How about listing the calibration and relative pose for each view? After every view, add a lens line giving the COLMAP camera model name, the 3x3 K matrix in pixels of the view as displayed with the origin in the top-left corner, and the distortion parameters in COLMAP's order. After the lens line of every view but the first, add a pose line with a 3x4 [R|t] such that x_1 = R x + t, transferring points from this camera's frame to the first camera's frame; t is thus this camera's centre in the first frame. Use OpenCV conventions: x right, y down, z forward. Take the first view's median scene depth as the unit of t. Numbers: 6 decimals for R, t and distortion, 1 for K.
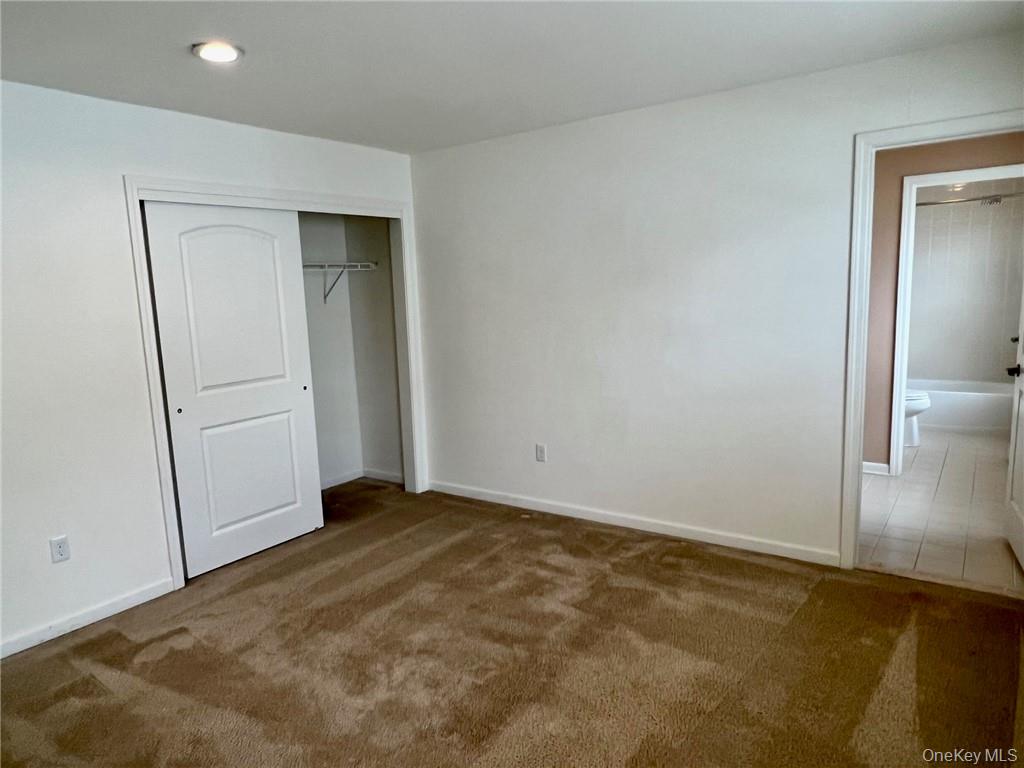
lens RADIAL K [[663.9, 0, 509.1], [0, 663.9, 380.1], [0, 0, 1]] dist [-0.002987, -0.001151]
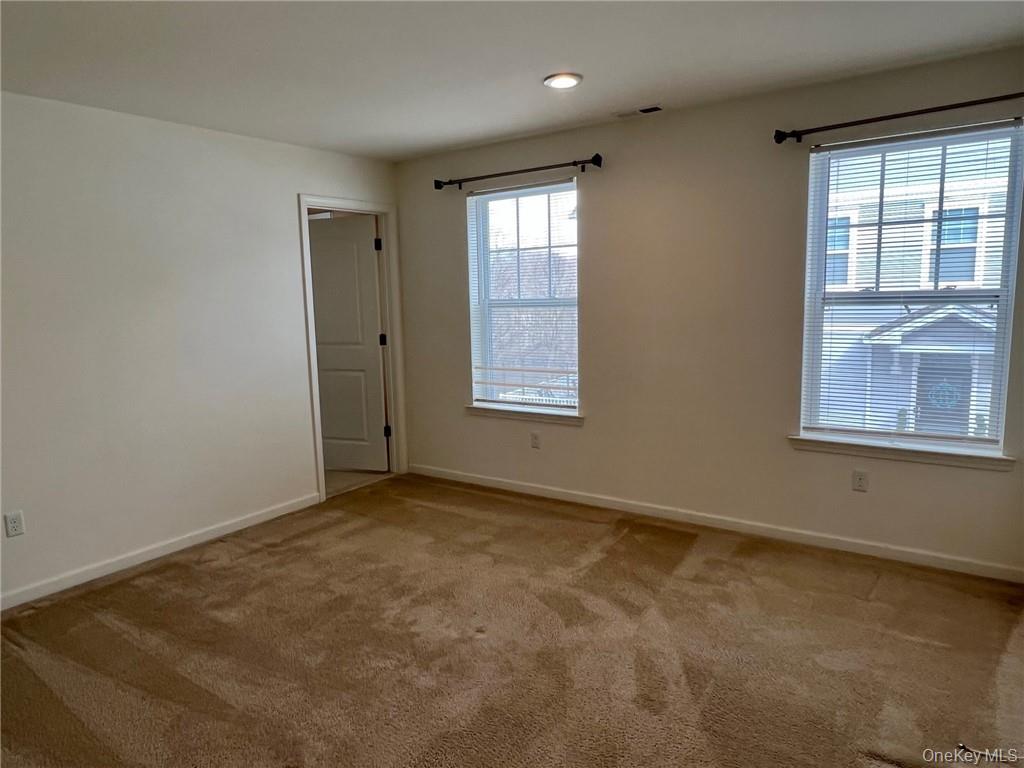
lens RADIAL K [[663.9, 0, 511.8], [0, 663.9, 383.0], [0, 0, 1]] dist [-0.002987, -0.001151]
pose [[-0.000676, -0.101643, 0.994821, -0.960346], [0.161576, 0.981738, 0.100416, -0.042092], [-0.986860, 0.160807, 0.015759, 0.606489]]
